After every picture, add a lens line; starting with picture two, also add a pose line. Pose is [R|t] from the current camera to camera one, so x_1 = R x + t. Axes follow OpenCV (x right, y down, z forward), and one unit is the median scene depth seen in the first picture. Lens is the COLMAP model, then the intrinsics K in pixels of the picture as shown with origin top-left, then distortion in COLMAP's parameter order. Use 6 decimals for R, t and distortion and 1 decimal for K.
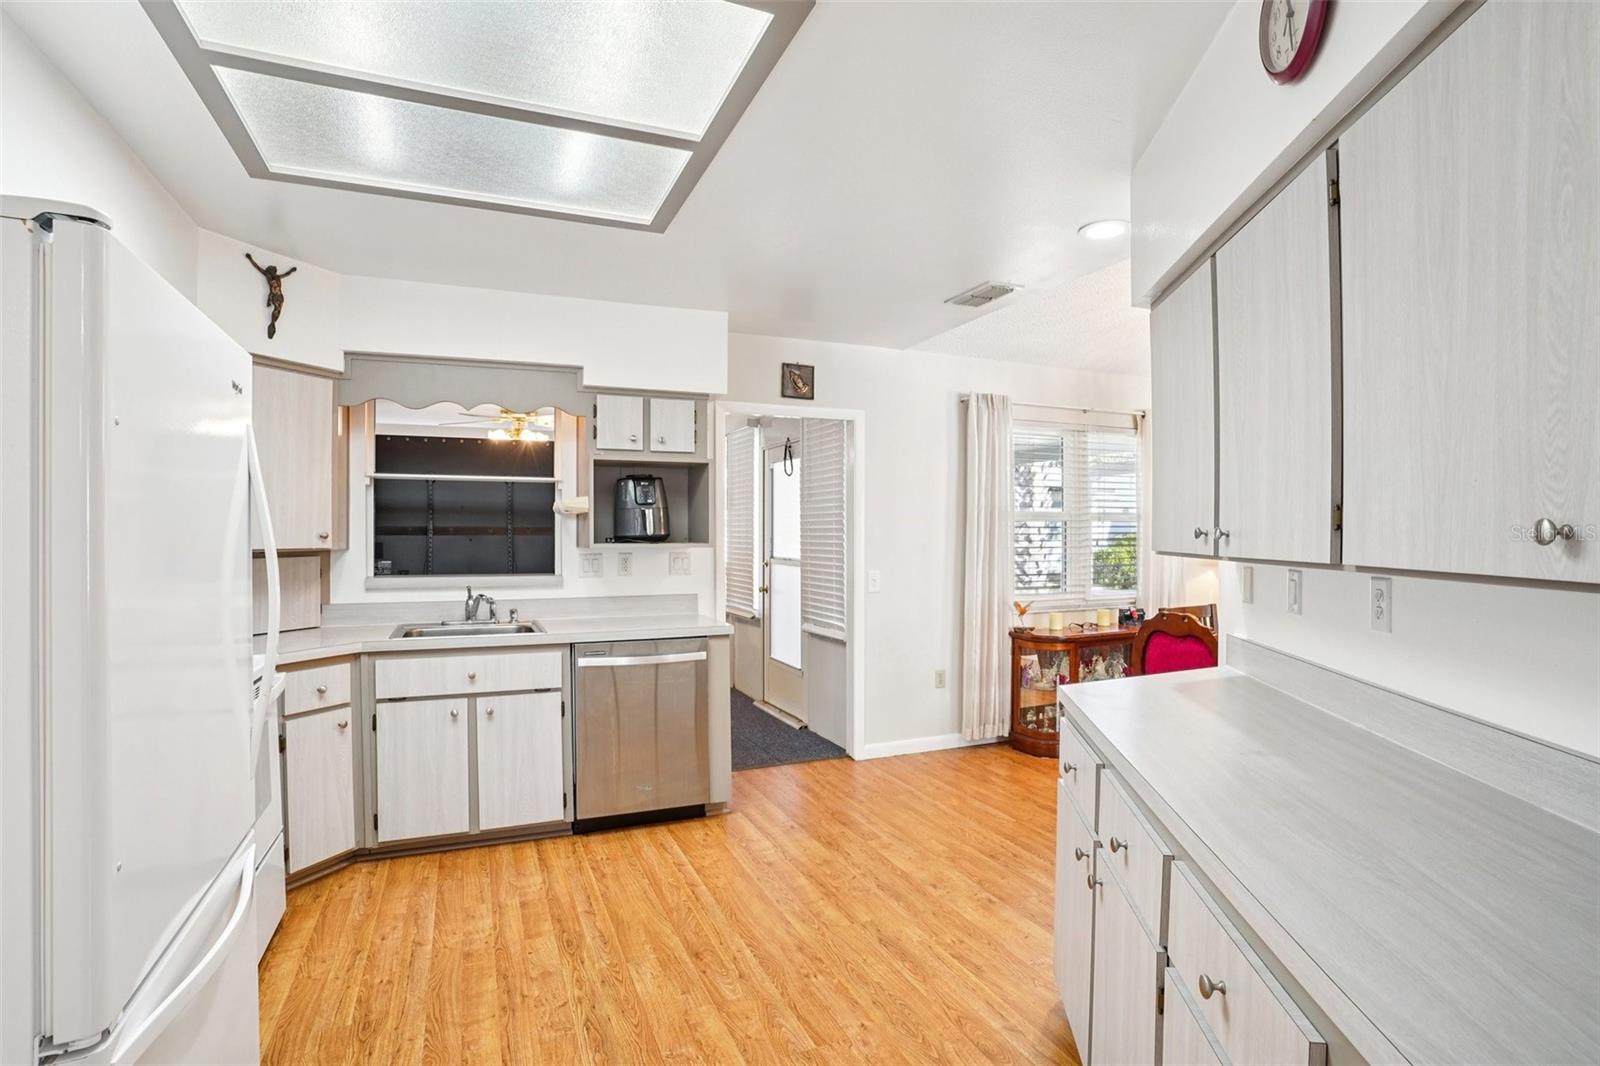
lens RADIAL K [[800.0, 0, 801.8], [0, 800.0, 548.0], [0, 0, 1]] dist [-0.053379, 0.001852]
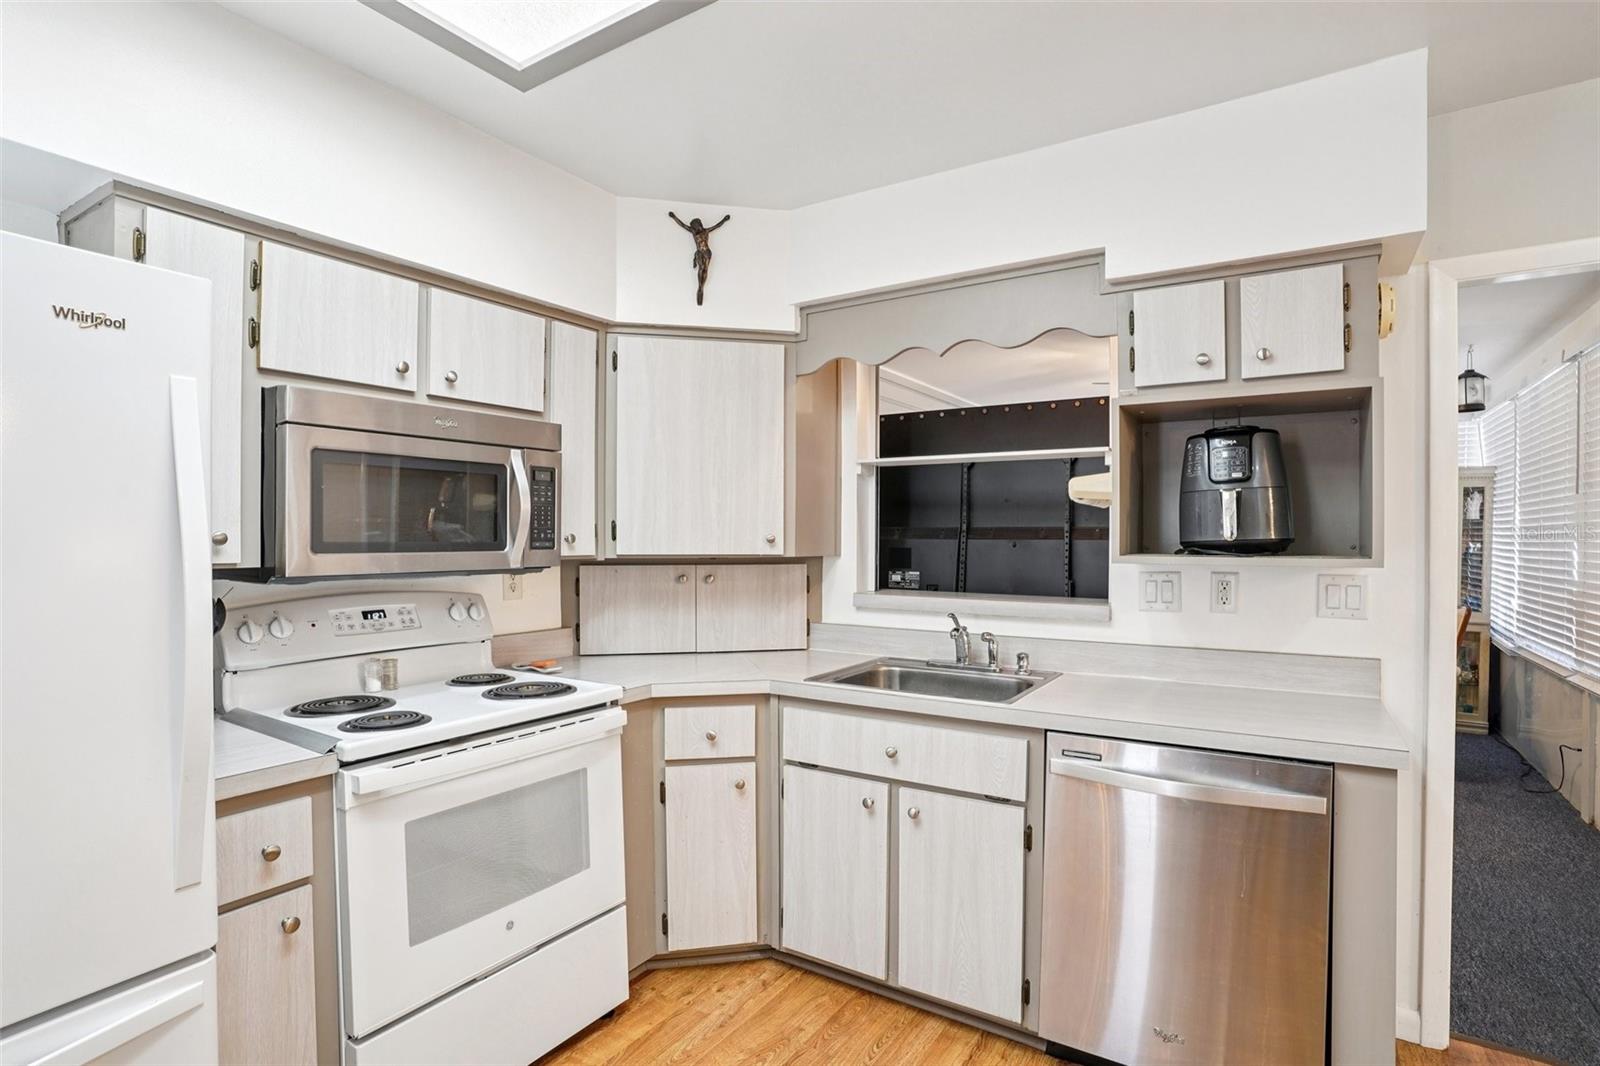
lens RADIAL K [[800.0, 0, 801.8], [0, 800.0, 548.0], [0, 0, 1]] dist [-0.053379, 0.001852]
pose [[0.555170, 0.013624, -0.831625, 0.088790], [-0.014195, 0.999875, 0.006904, -0.012481], [0.831616, 0.007972, 0.555294, 0.545381]]
